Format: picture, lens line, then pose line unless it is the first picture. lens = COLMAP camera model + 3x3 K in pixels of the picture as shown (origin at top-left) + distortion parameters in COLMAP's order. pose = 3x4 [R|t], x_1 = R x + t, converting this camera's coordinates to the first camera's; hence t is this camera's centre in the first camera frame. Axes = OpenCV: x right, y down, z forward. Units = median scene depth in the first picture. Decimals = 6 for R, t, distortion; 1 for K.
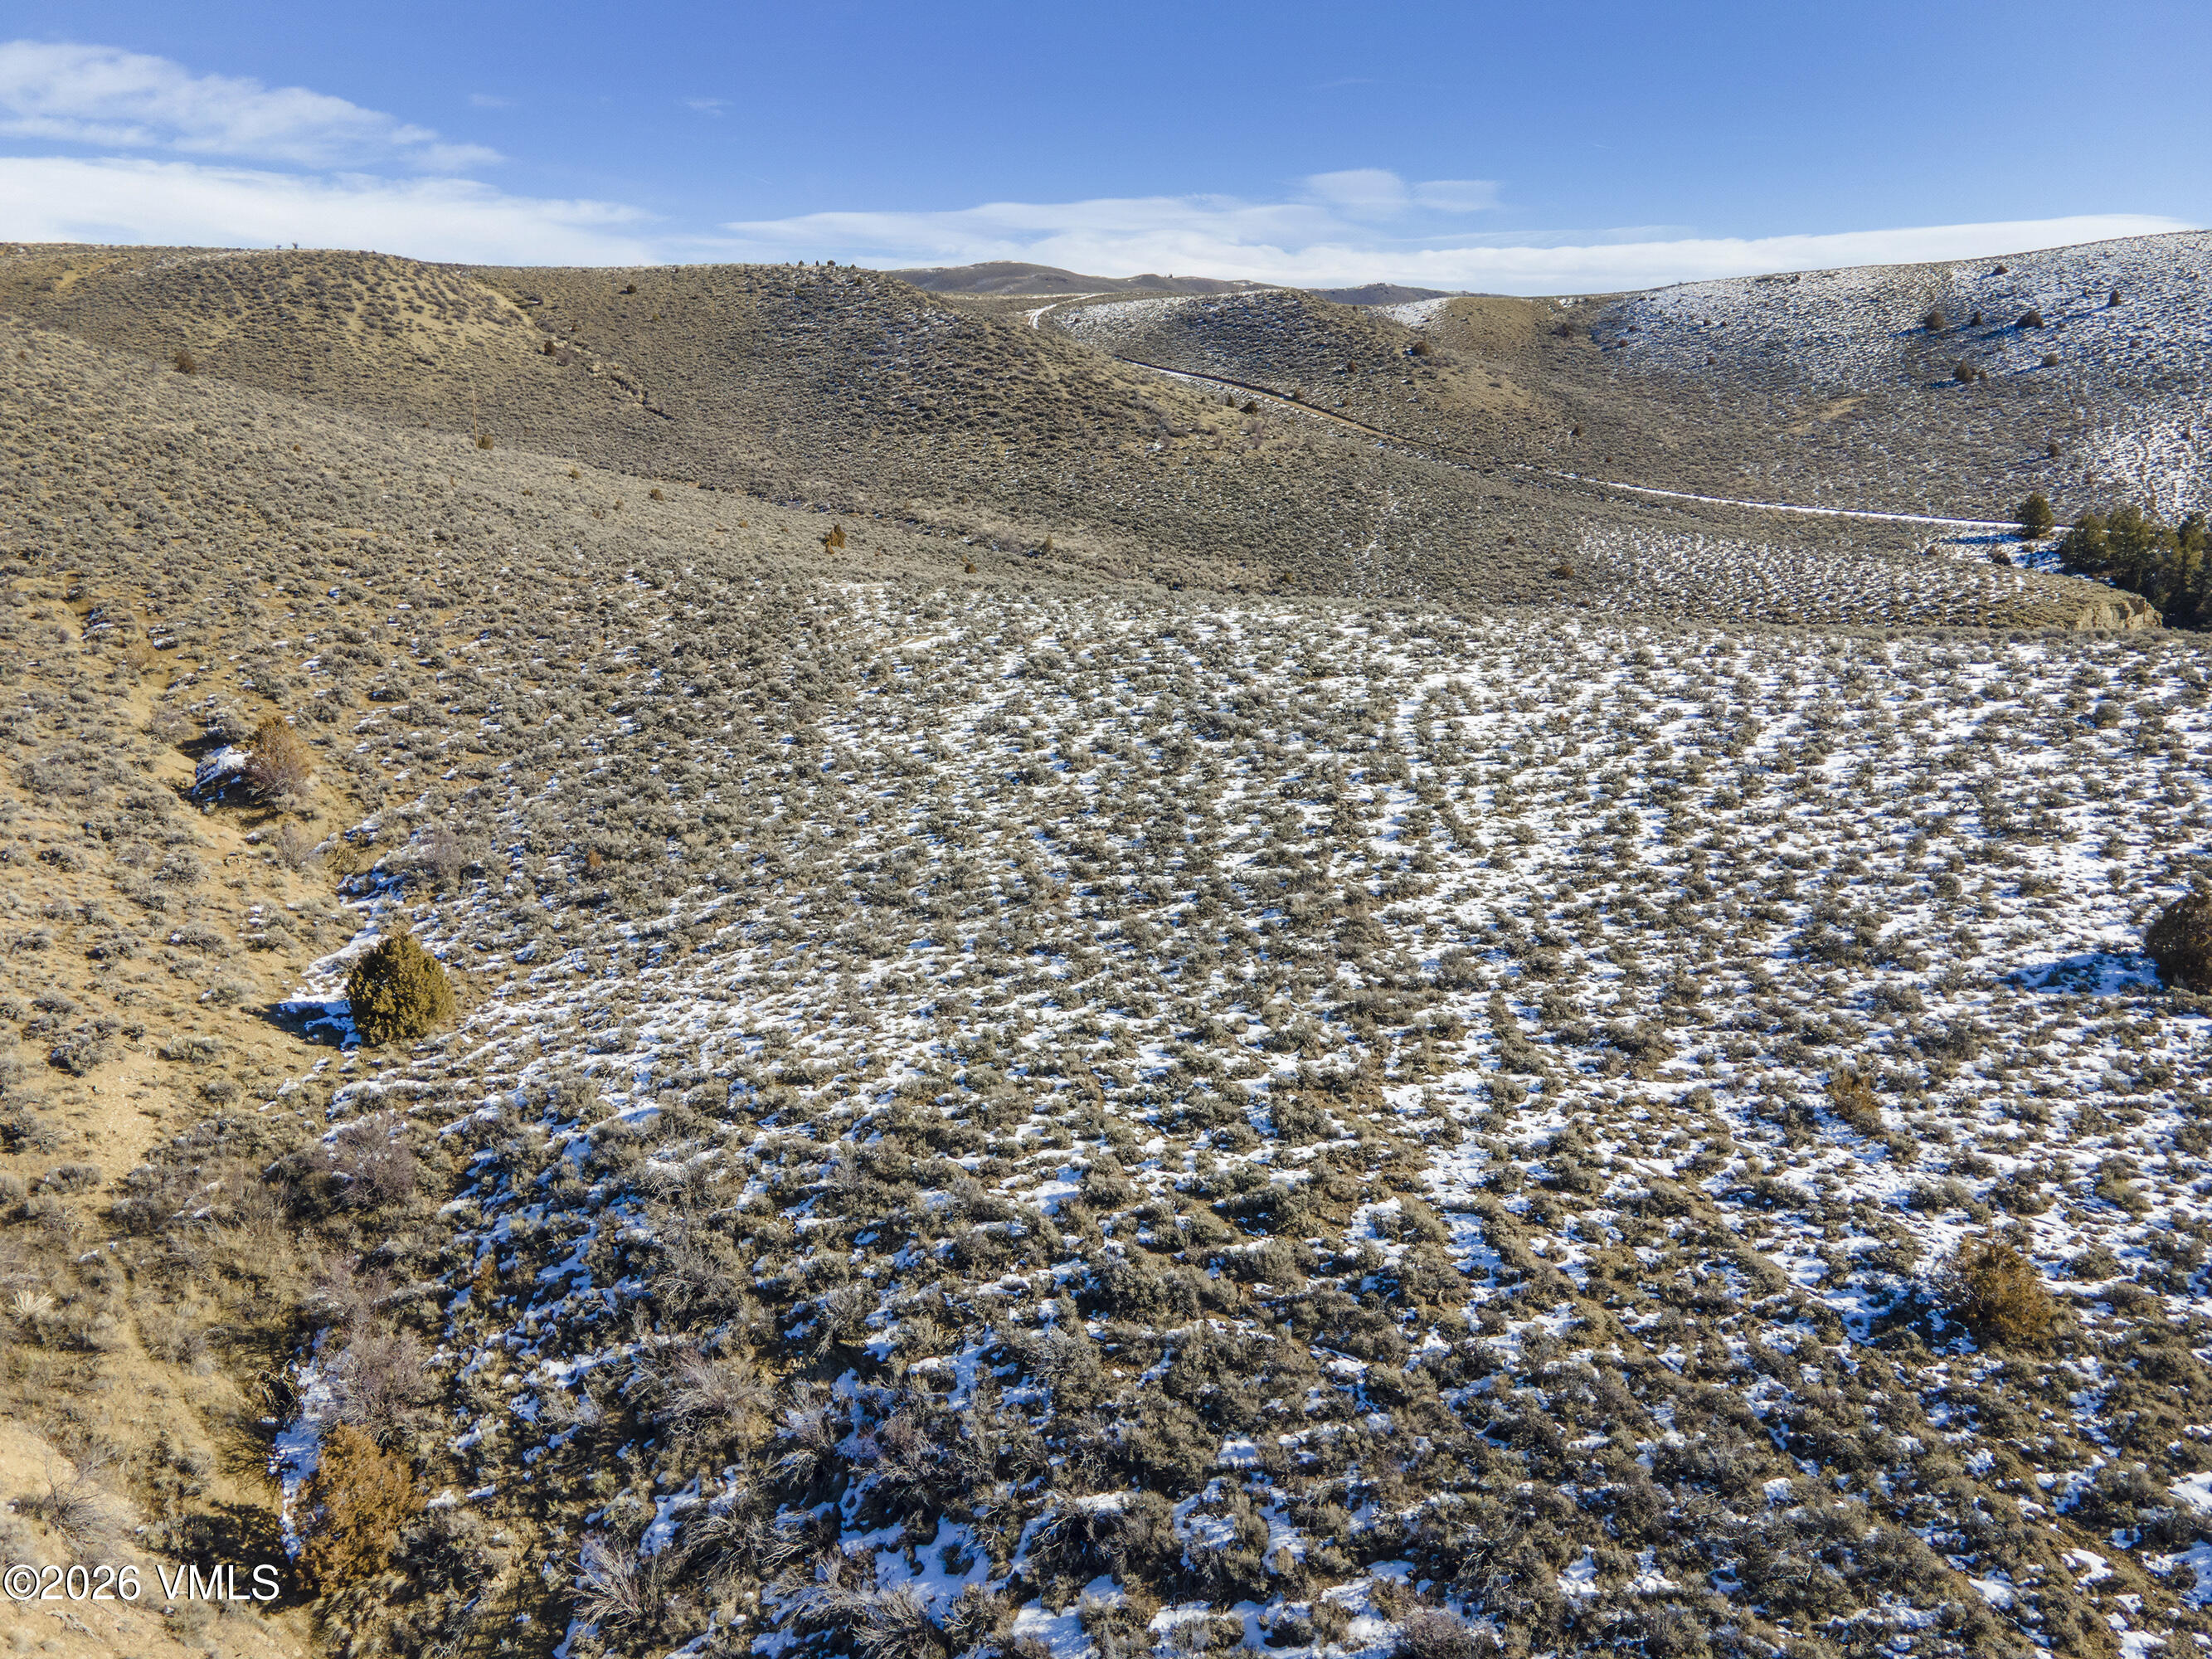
lens RADIAL K [[1616.7, 0, 1099.1], [0, 1616.7, 829.1], [0, 0, 1]] dist [0.020953, 0.043889]
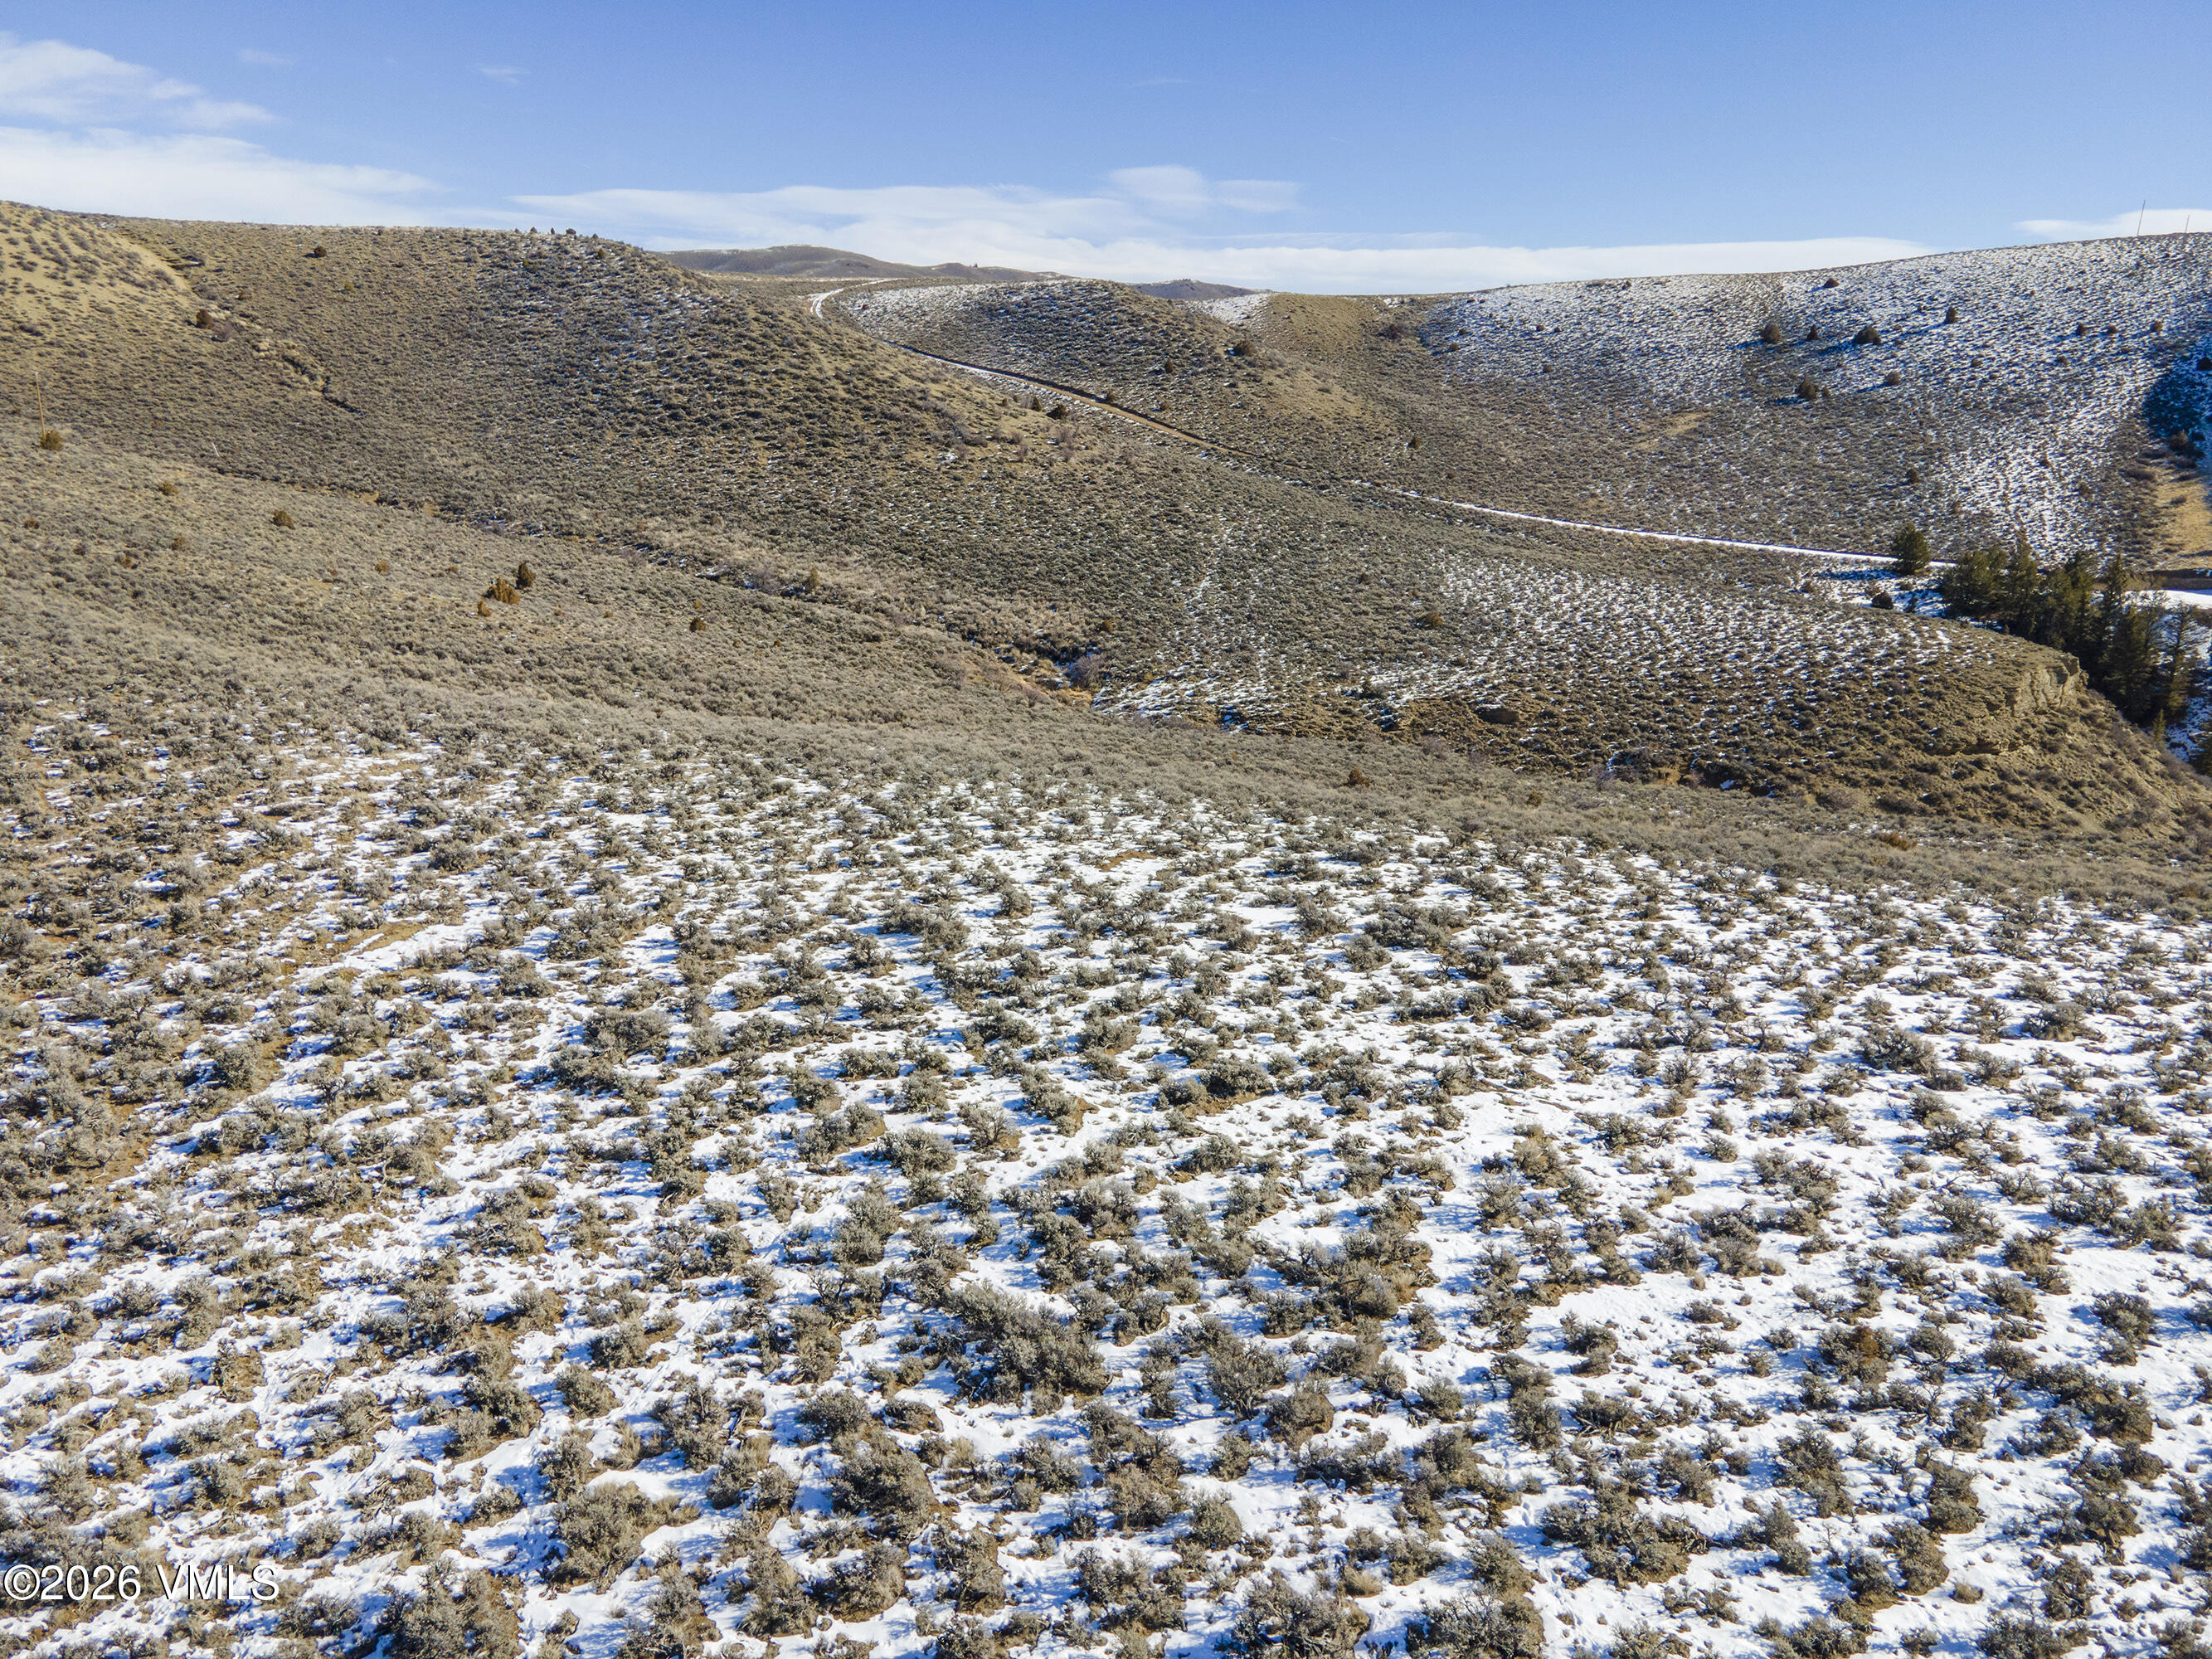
lens RADIAL K [[1616.7, 0, 1093.5], [0, 1616.7, 822.2], [0, 0, 1]] dist [0.020953, 0.043889]
pose [[0.993616, -0.010044, 0.112370, 0.011812], [0.009909, 0.999949, 0.001760, -0.040294], [-0.112382, -0.000635, 0.993665, 0.130112]]
